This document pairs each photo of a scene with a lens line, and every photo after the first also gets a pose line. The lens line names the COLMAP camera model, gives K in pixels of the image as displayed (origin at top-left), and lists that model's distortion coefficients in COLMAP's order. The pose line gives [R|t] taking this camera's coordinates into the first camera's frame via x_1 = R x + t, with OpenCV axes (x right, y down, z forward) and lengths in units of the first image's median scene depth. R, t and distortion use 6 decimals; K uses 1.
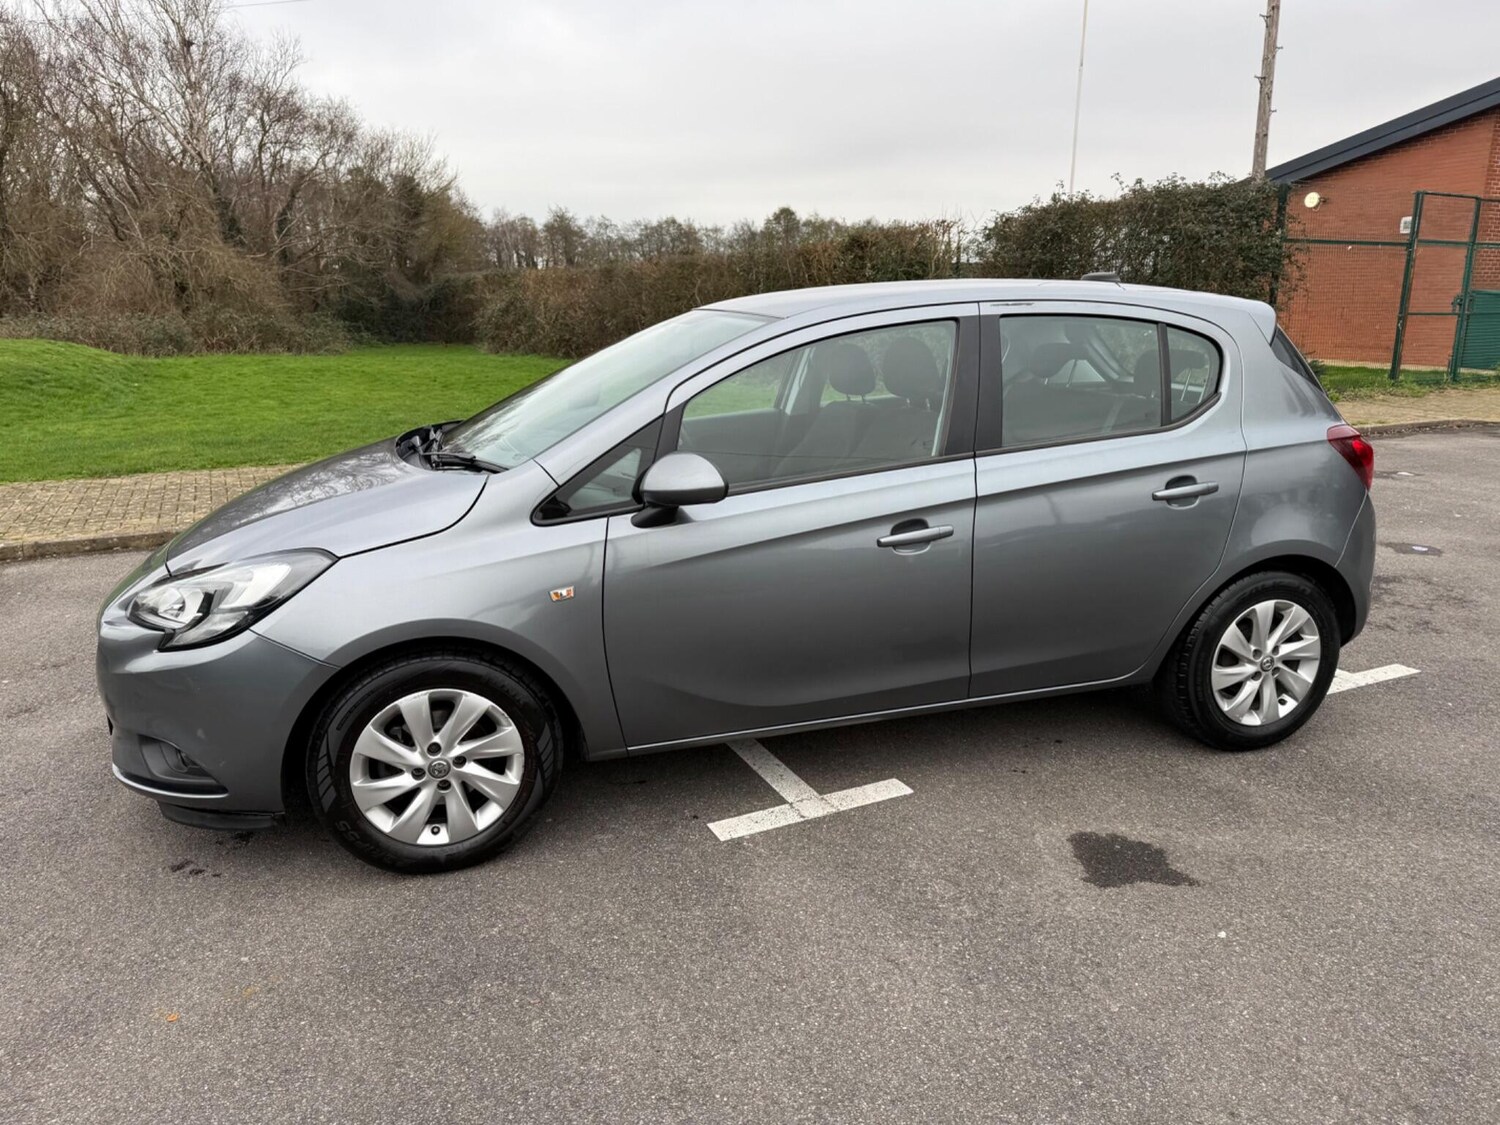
lens RADIAL K [[1057.1, 0, 748.2], [0, 1057.1, 578.2], [0, 0, 1]] dist [0.029107, -0.039232]
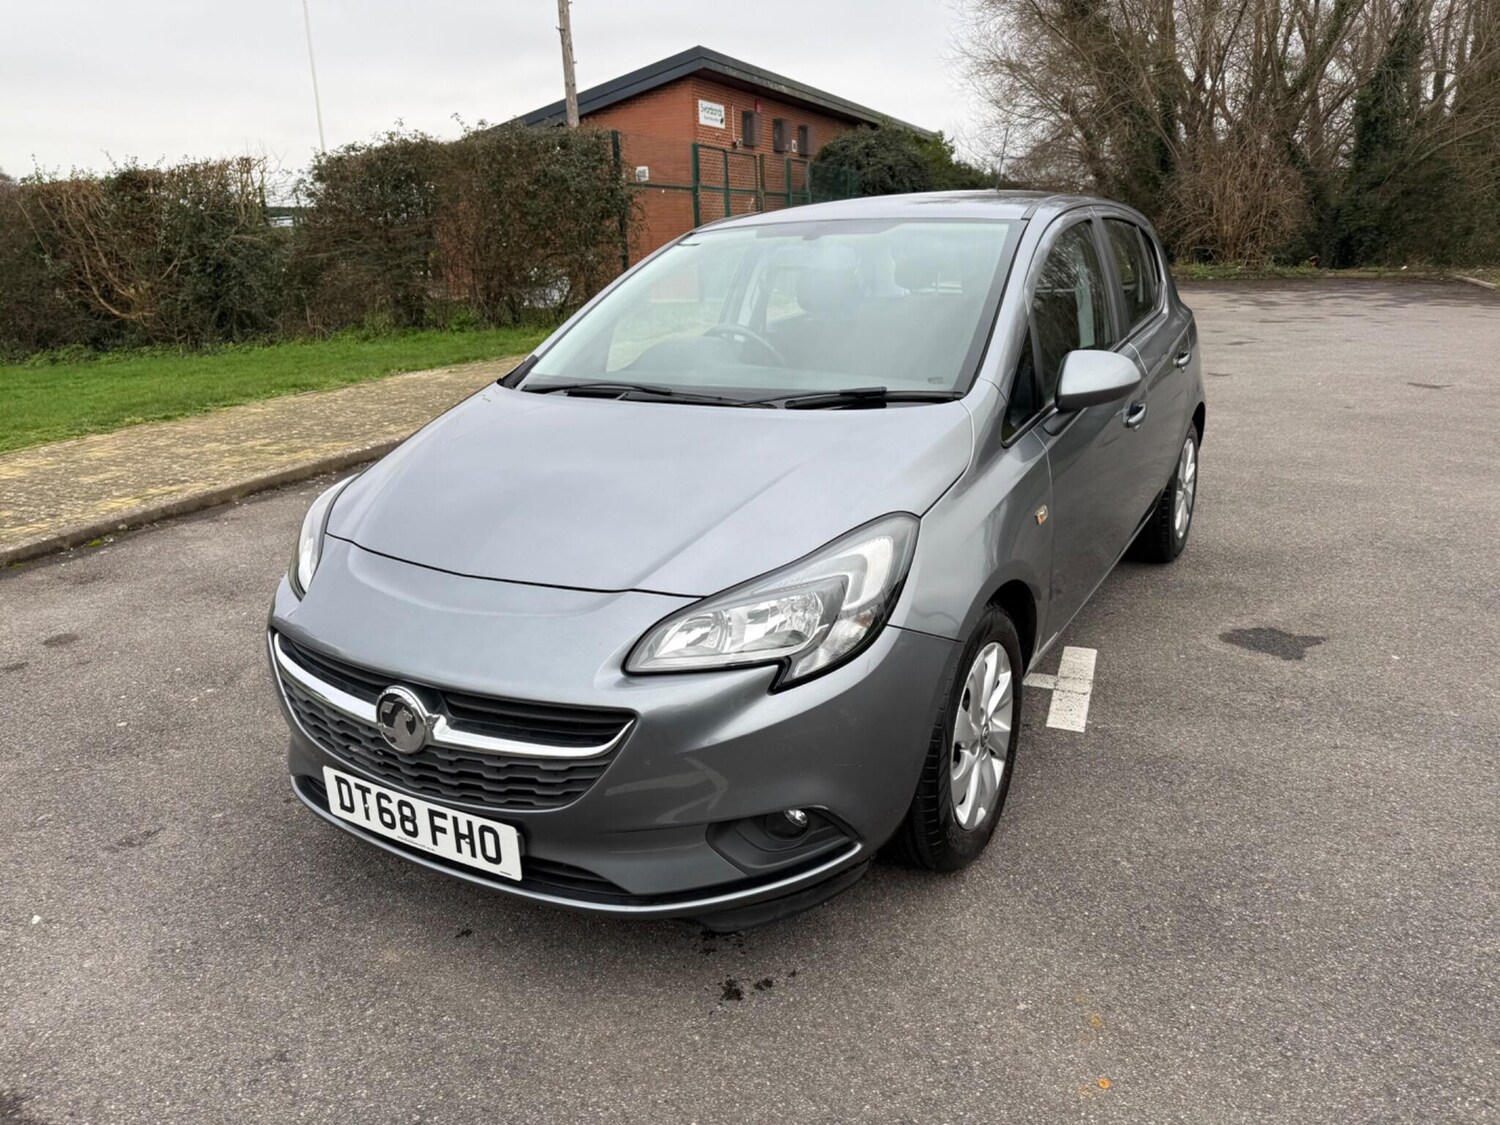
lens RADIAL K [[1057.1, 0, 749.5], [0, 1057.1, 570.3], [0, 0, 1]] dist [0.029107, -0.039232]
pose [[0.735581, -0.221716, 0.640127, -0.790592], [0.199122, 0.973947, 0.108525, -0.072991], [-0.647512, 0.047634, 0.760565, 0.364920]]
